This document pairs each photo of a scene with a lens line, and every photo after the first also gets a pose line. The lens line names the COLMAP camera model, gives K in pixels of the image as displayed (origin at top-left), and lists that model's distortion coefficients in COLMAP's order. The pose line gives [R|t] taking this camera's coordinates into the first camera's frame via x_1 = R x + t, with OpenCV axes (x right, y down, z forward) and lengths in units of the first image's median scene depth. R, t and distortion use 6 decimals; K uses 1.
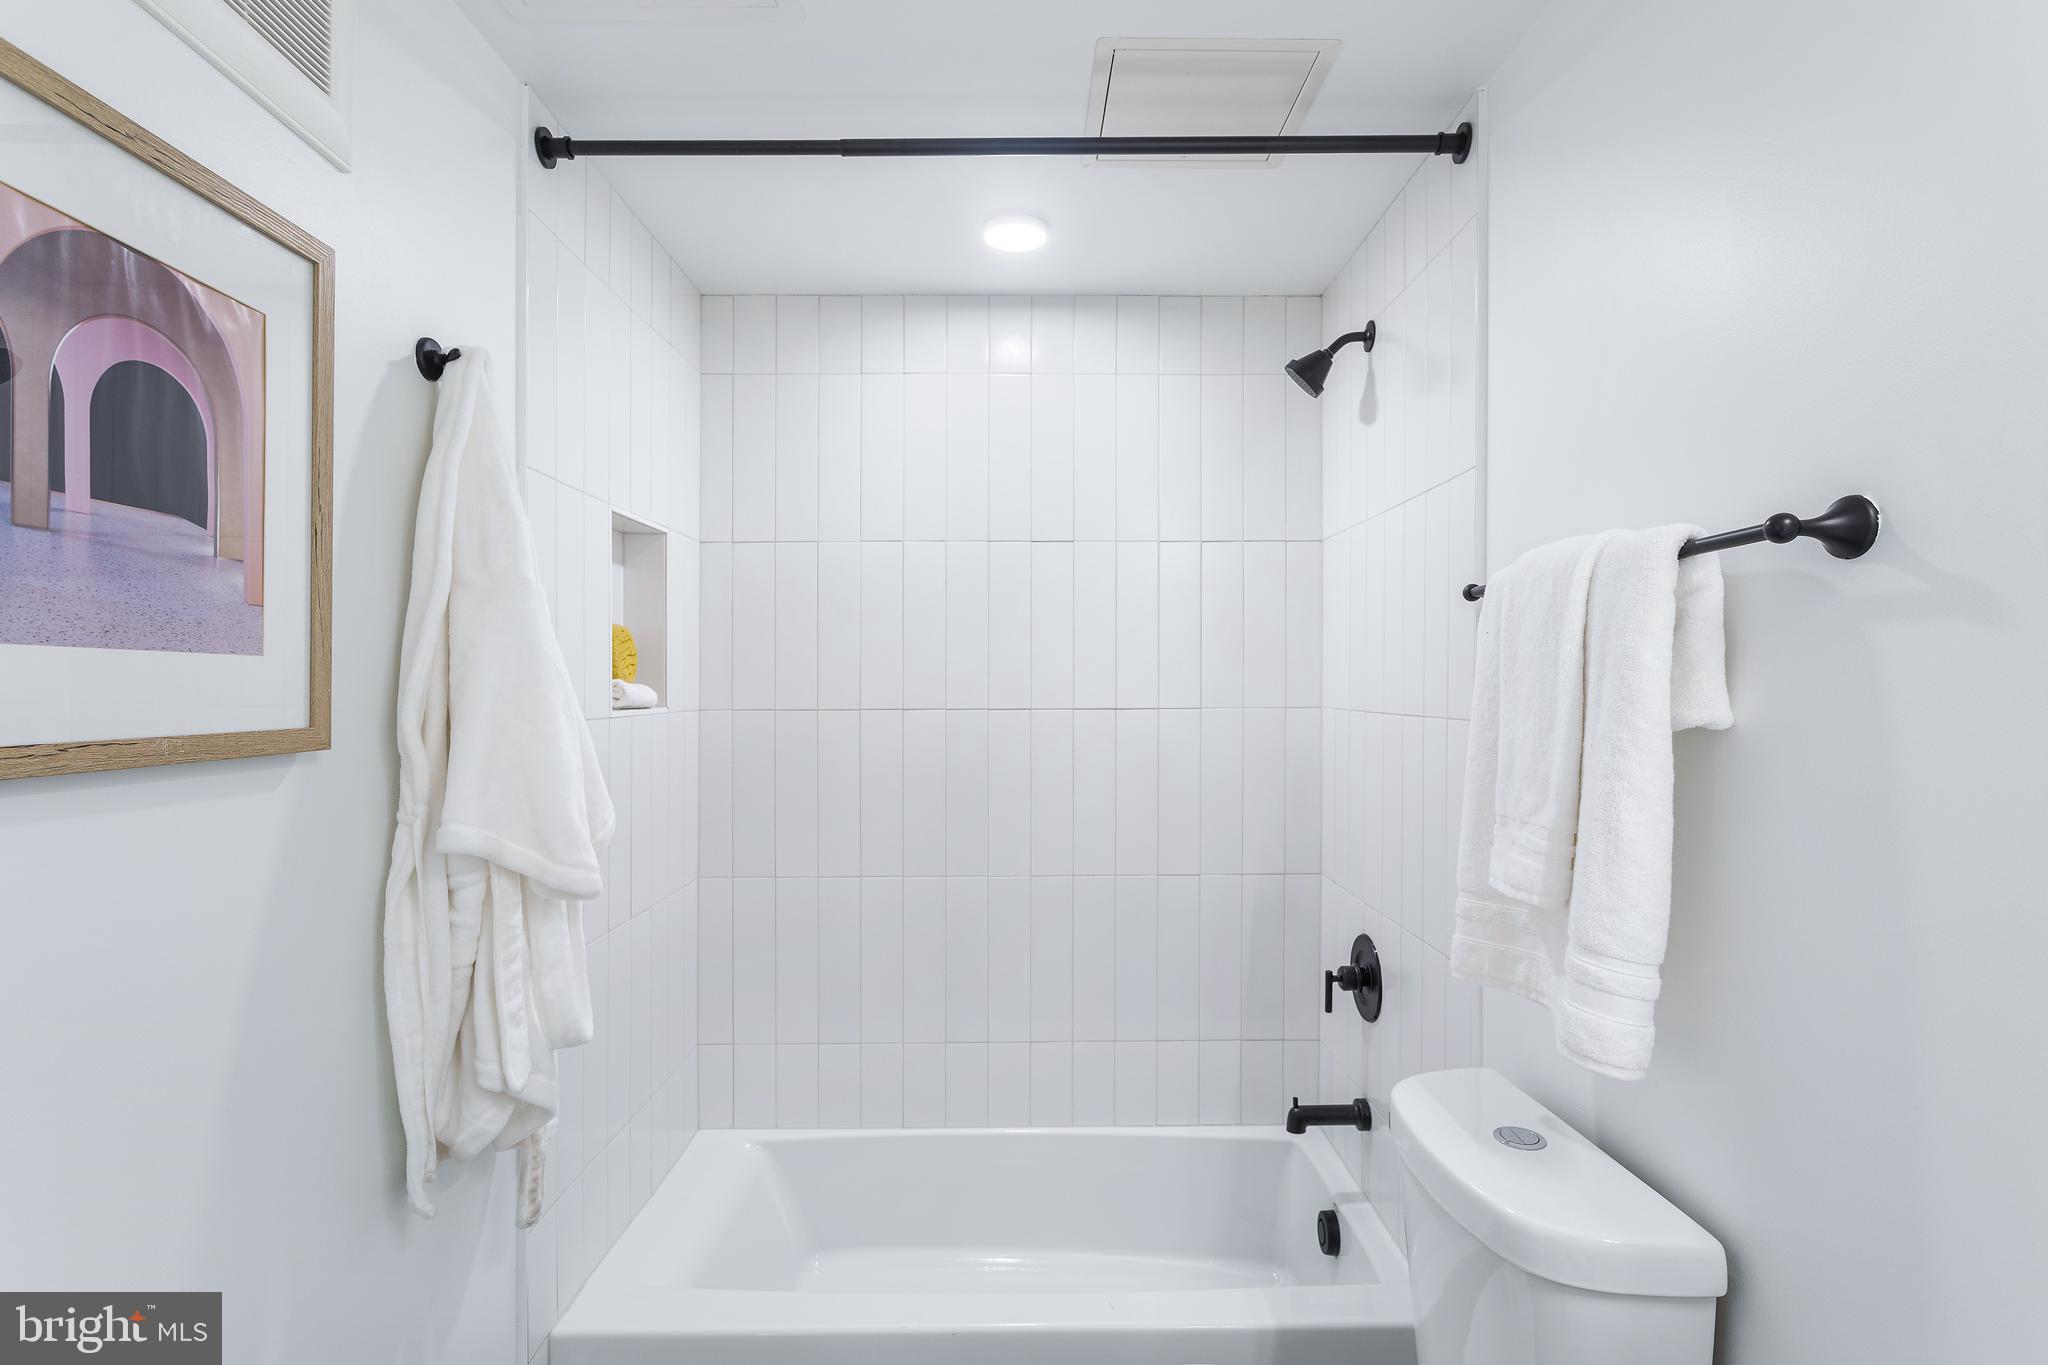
lens RADIAL K [[985.7, 0, 1028.0], [0, 985.7, 693.1], [0, 0, 1]] dist [0.001280, -0.001333]
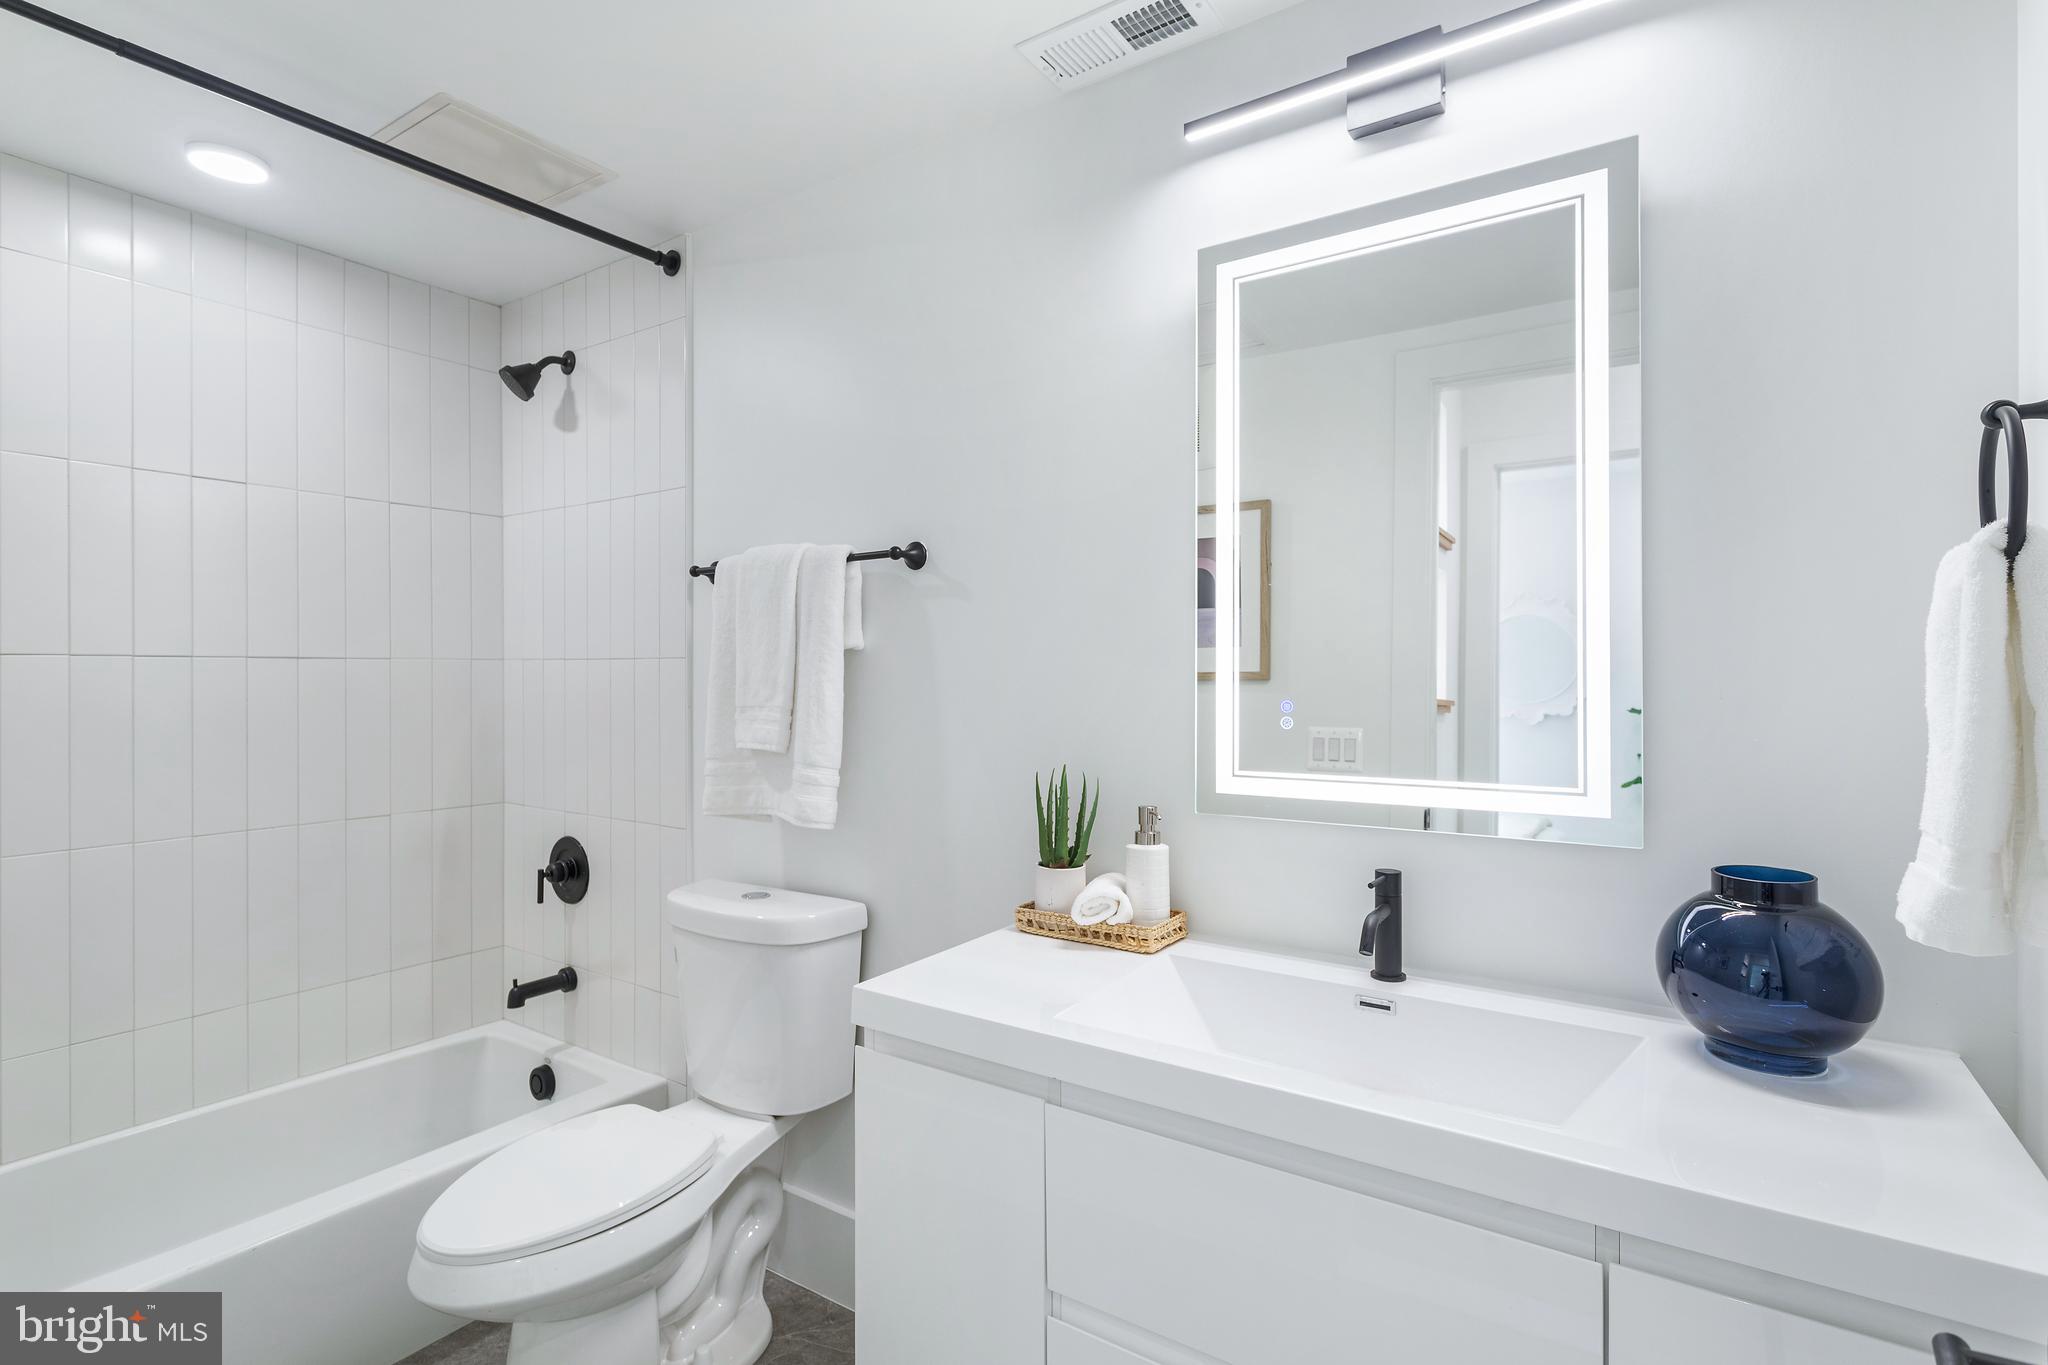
lens RADIAL K [[985.7, 0, 1023.7], [0, 985.7, 676.8], [0, 0, 1]] dist [0.001280, -0.001333]
pose [[0.571657, -0.010051, 0.820431, -0.656042], [0.009936, 0.999936, 0.005327, 0.074655], [-0.820432, 0.005107, 0.571721, -0.366466]]
